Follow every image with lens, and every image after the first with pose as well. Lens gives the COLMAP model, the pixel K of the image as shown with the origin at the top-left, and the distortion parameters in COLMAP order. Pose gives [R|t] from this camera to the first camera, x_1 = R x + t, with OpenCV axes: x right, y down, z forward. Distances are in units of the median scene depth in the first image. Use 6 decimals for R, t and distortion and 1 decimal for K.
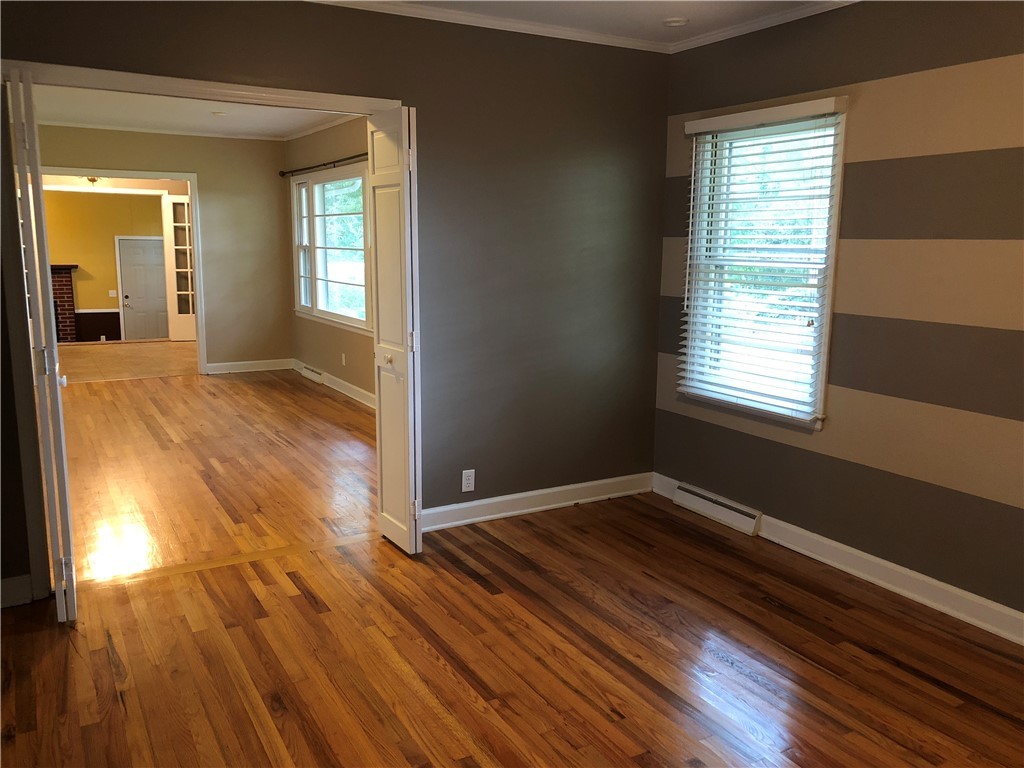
lens RADIAL K [[846.6, 0, 472.2], [0, 846.6, 362.6], [0, 0, 1]] dist [0.056728, -0.000633]
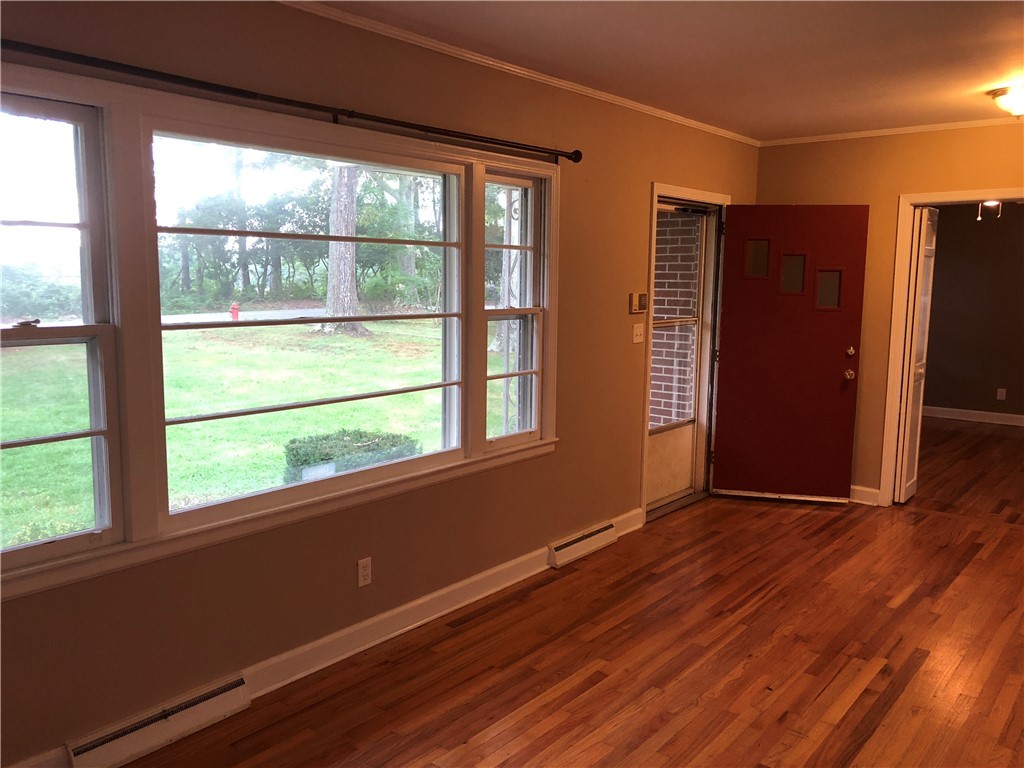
lens RADIAL K [[833.5, 0, 531.3], [0, 833.5, 376.9], [0, 0, 1]] dist [0.097964, -0.115357]
pose [[-0.409812, -0.123170, 0.903816, -0.492691], [0.116982, 0.975563, 0.185990, -0.149582], [-0.904638, 0.181951, -0.385388, 0.929753]]
